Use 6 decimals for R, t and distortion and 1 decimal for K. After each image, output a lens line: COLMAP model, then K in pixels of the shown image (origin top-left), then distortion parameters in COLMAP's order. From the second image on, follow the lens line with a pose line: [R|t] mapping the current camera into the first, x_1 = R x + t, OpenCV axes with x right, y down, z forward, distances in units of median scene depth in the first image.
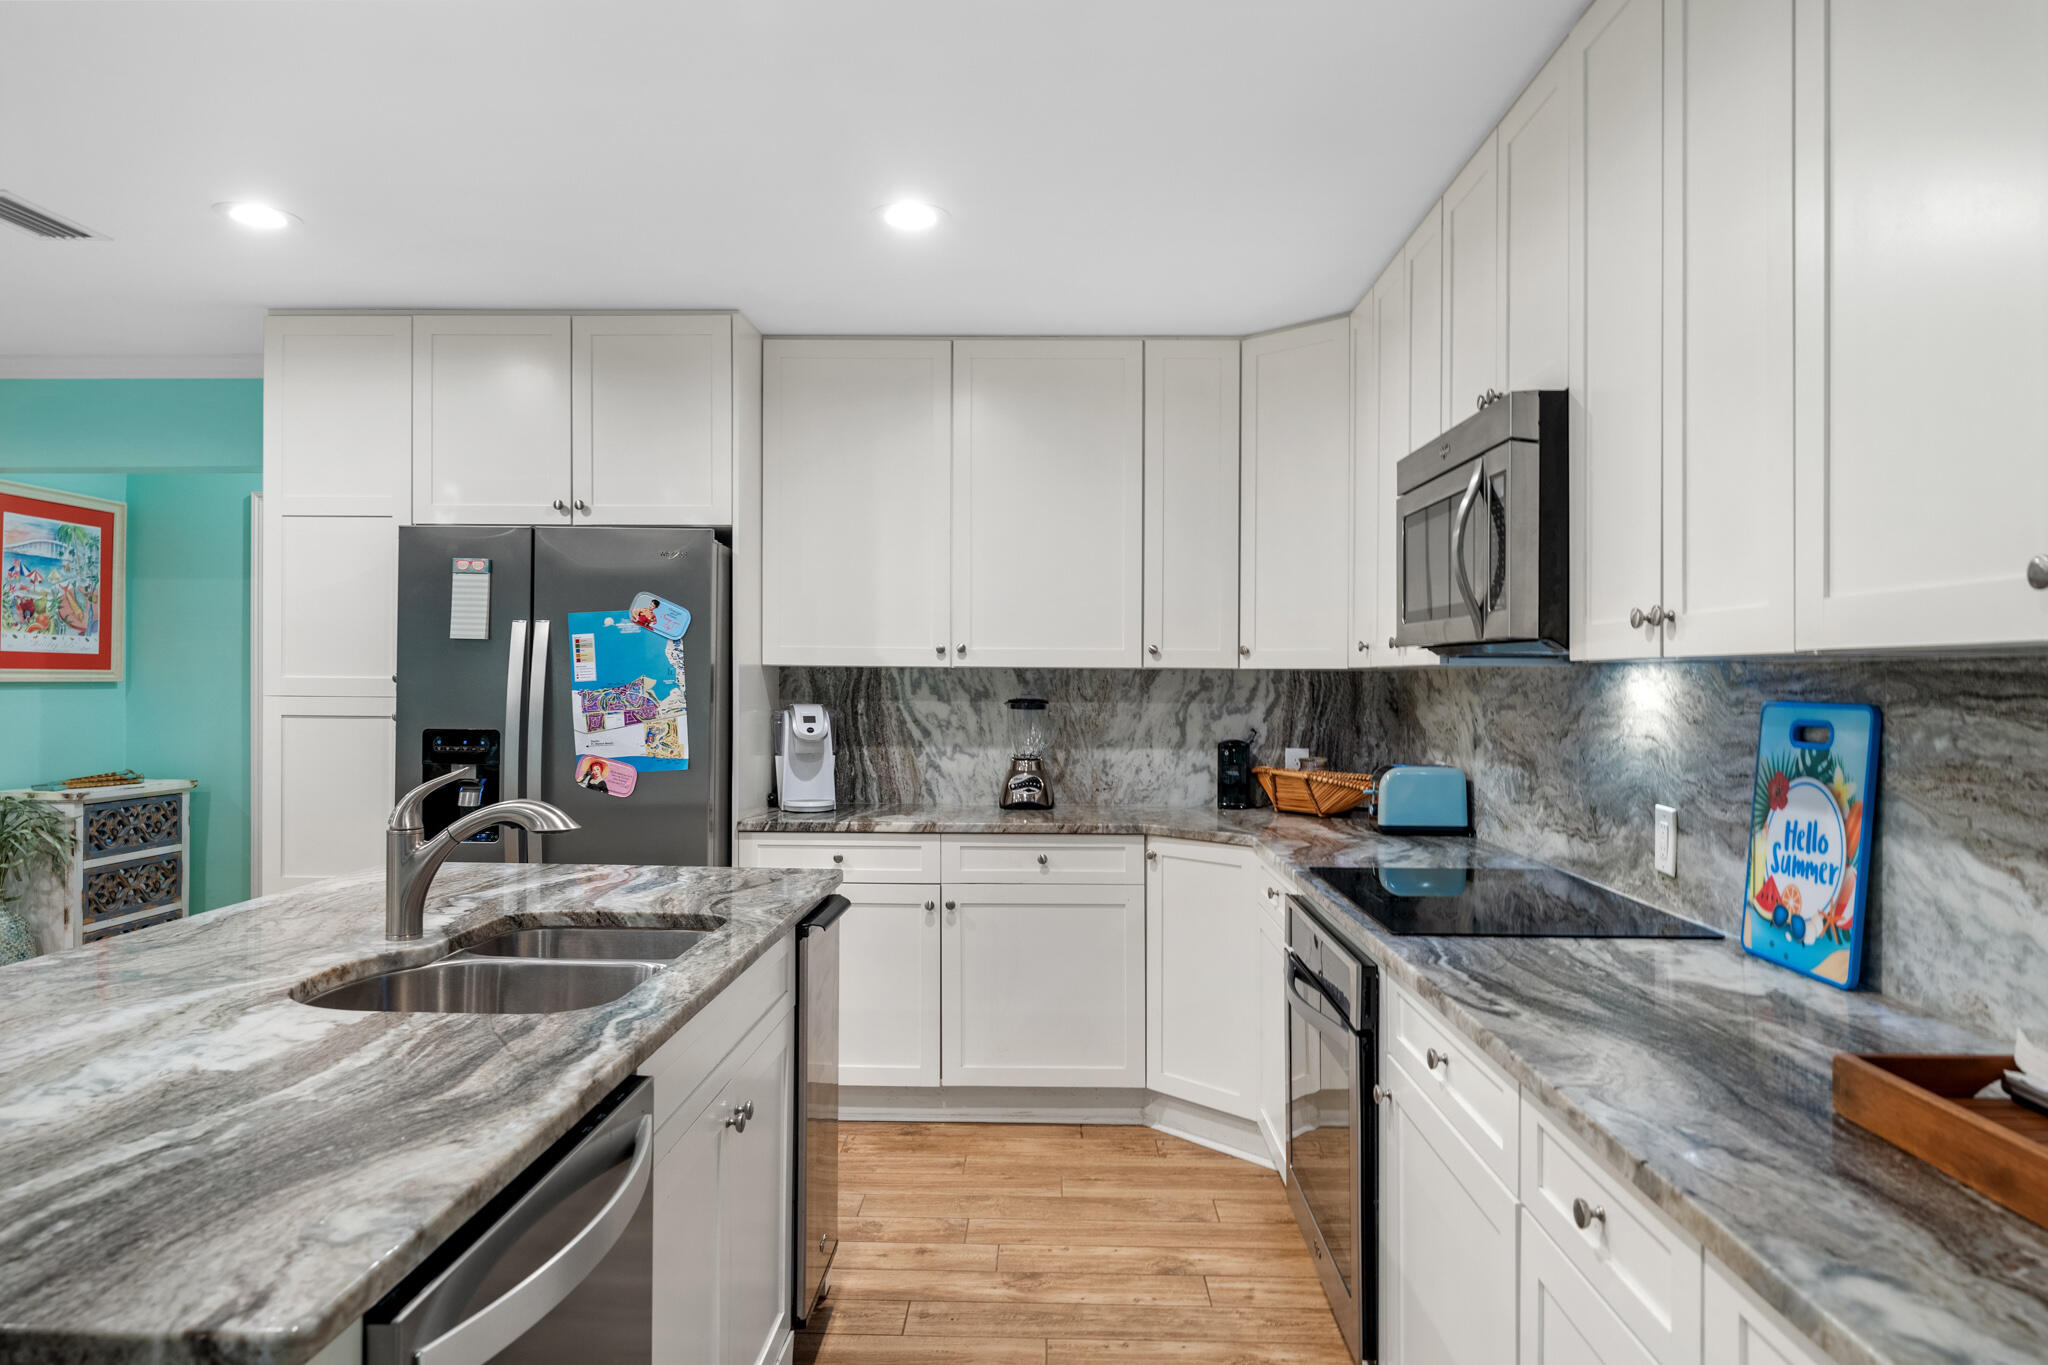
lens RADIAL K [[1363.5, 0, 1025.4], [0, 1363.5, 692.7], [0, 0, 1]] dist [-0.003675, -0.001294]
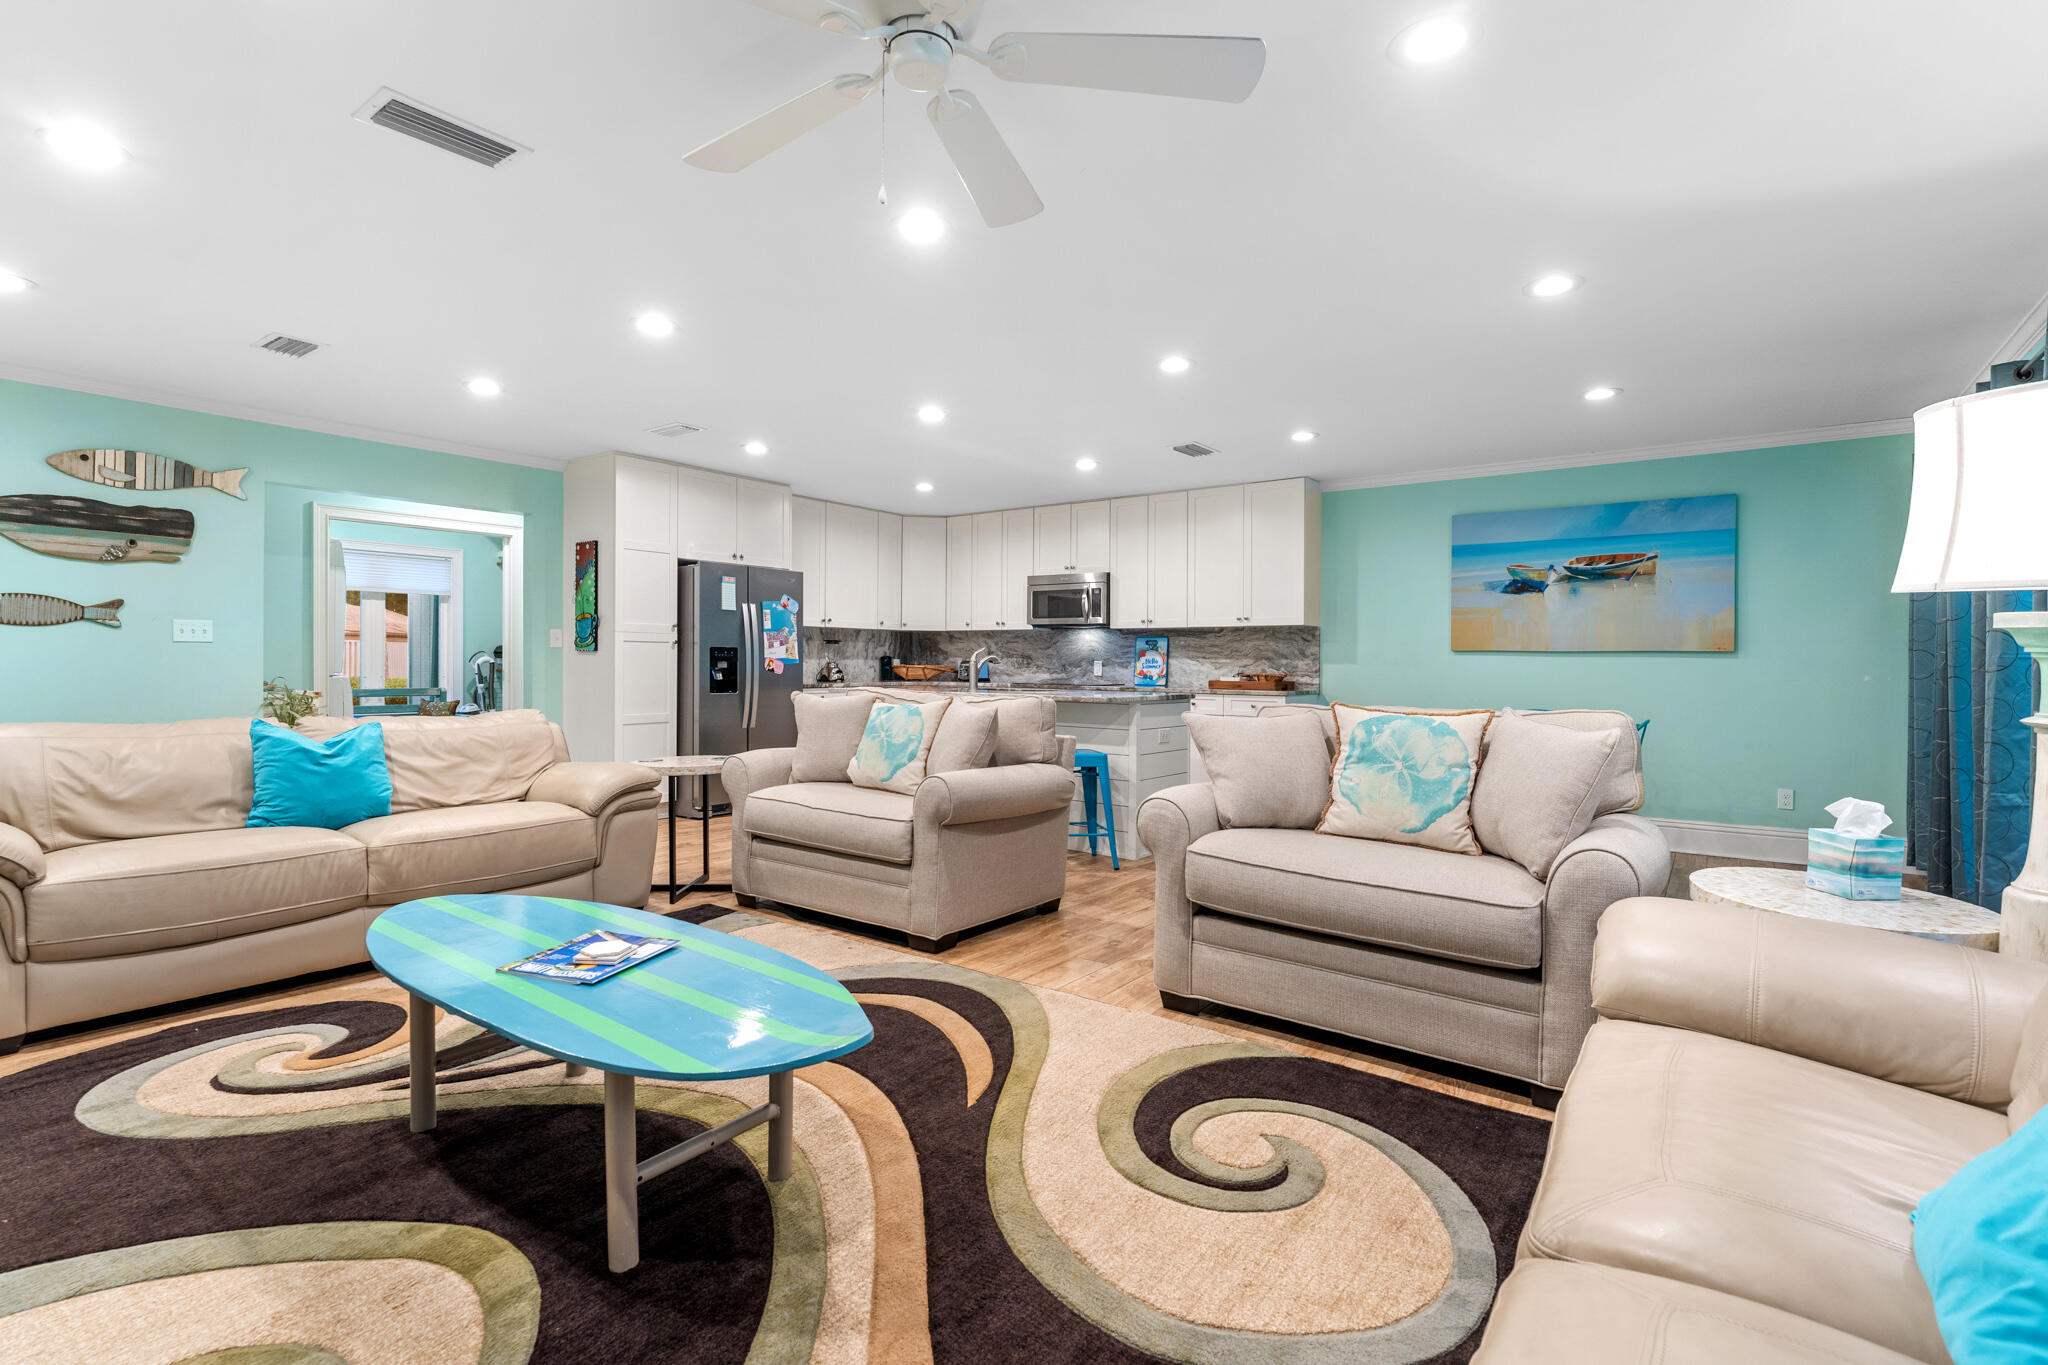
lens RADIAL K [[982.8, 0, 1019.8], [0, 982.8, 672.1], [0, 0, 1]] dist [-0.005248, -0.000664]
pose [[0.565878, -0.010824, 0.824418, -1.561867], [0.003721, 0.999937, 0.010574, 0.055039], [-0.824480, -0.002916, 0.565883, -0.423300]]
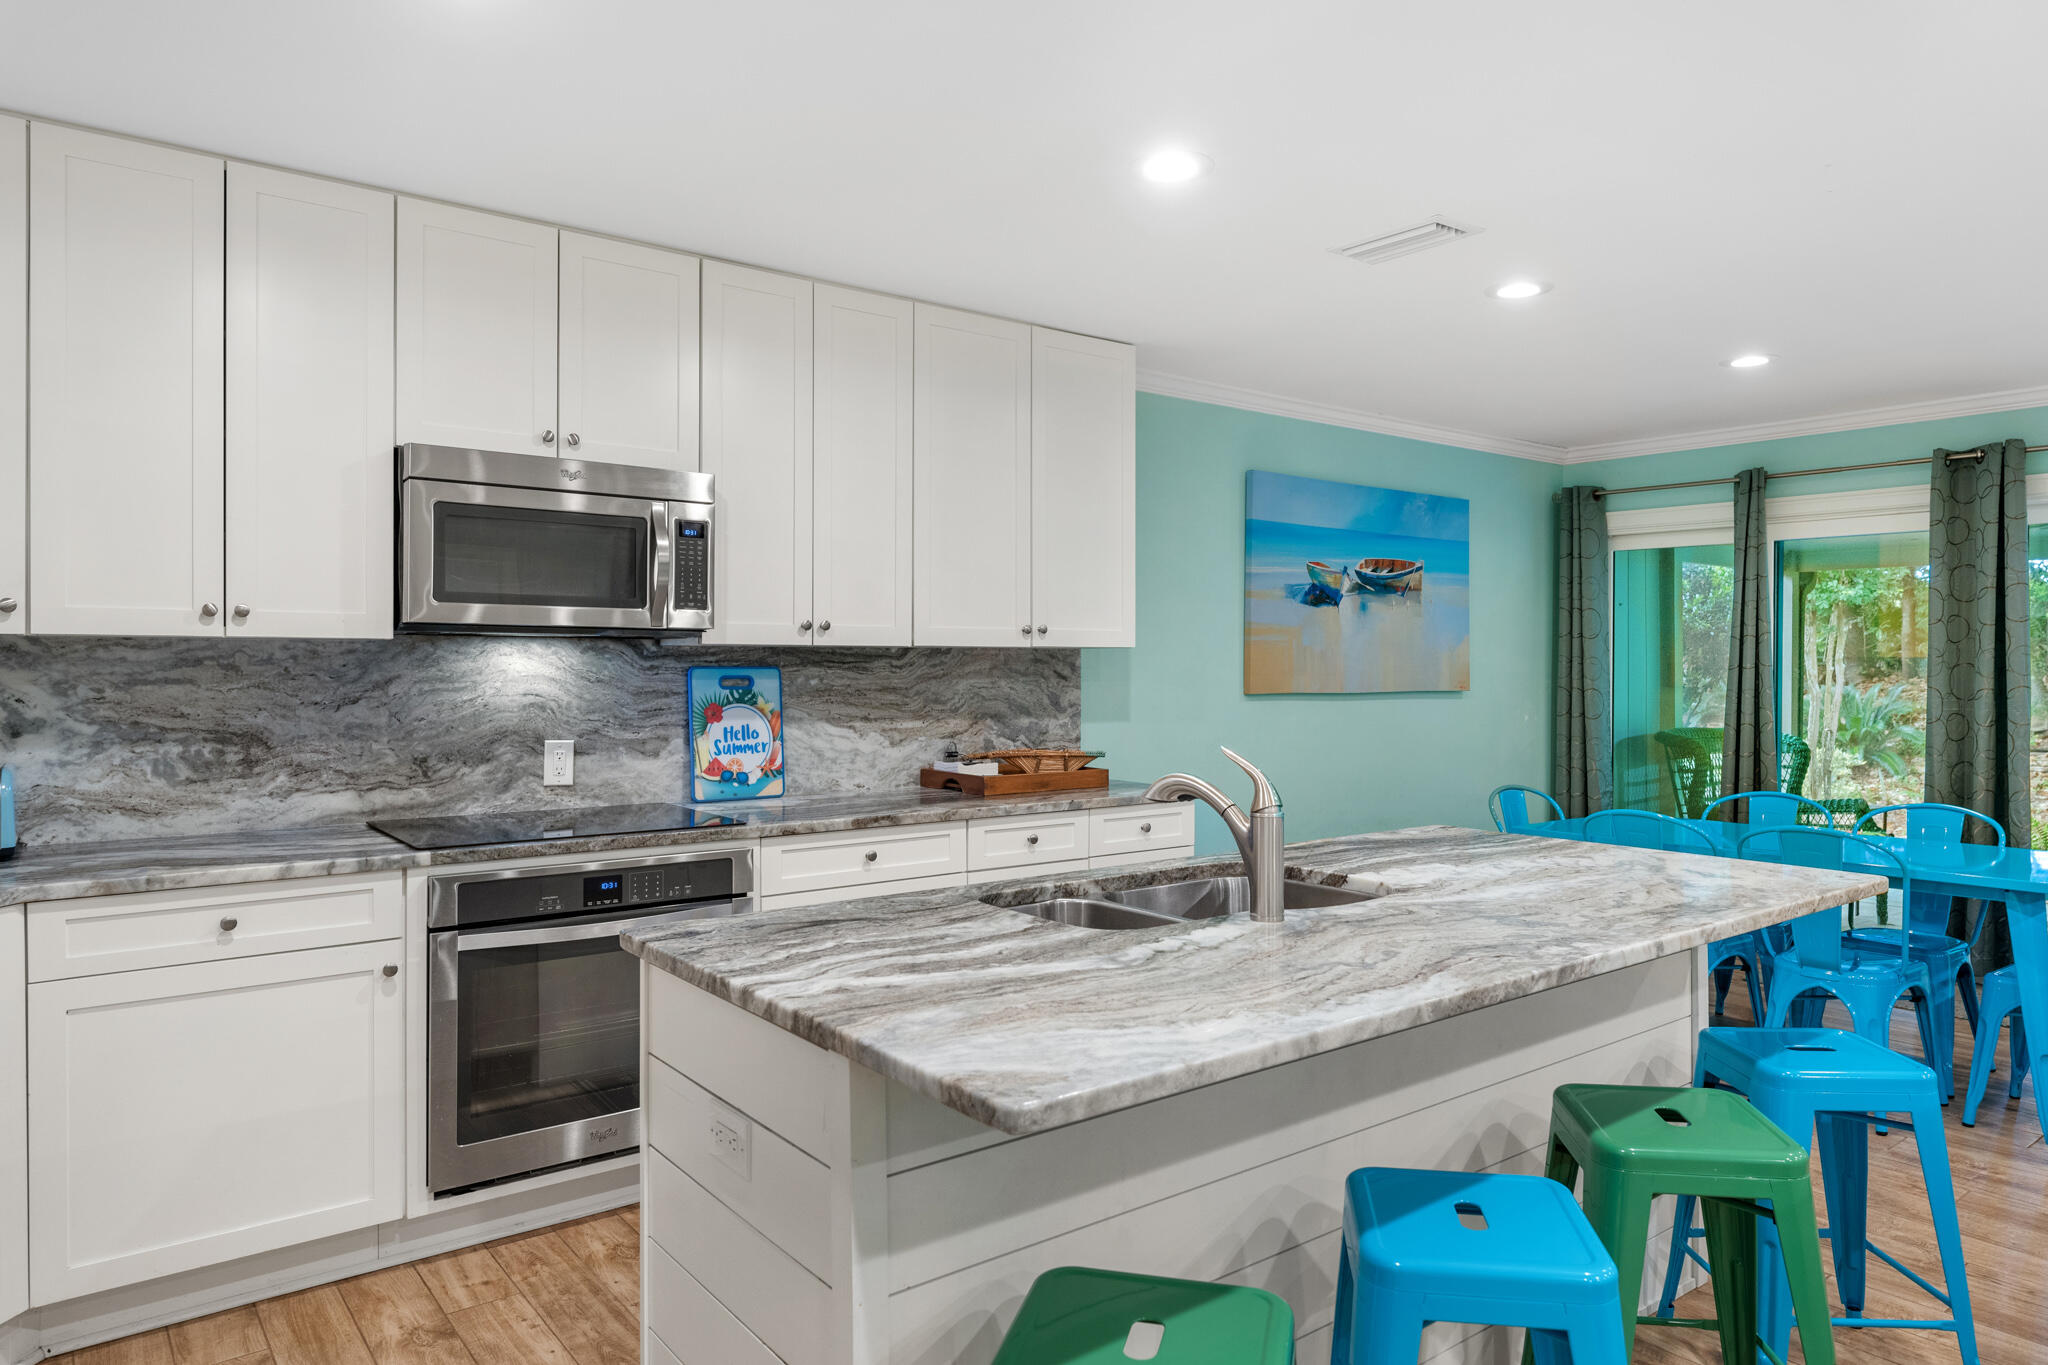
lens RADIAL K [[1254.9, 0, 1028.4], [0, 1254.9, 646.1], [0, 0, 1]] dist [0.000561, -0.003363]
pose [[-0.633569, -0.004525, 0.773673, -0.589404], [-0.003258, 0.999990, 0.003181, -0.015855], [-0.773679, -0.000505, -0.633577, 0.955792]]
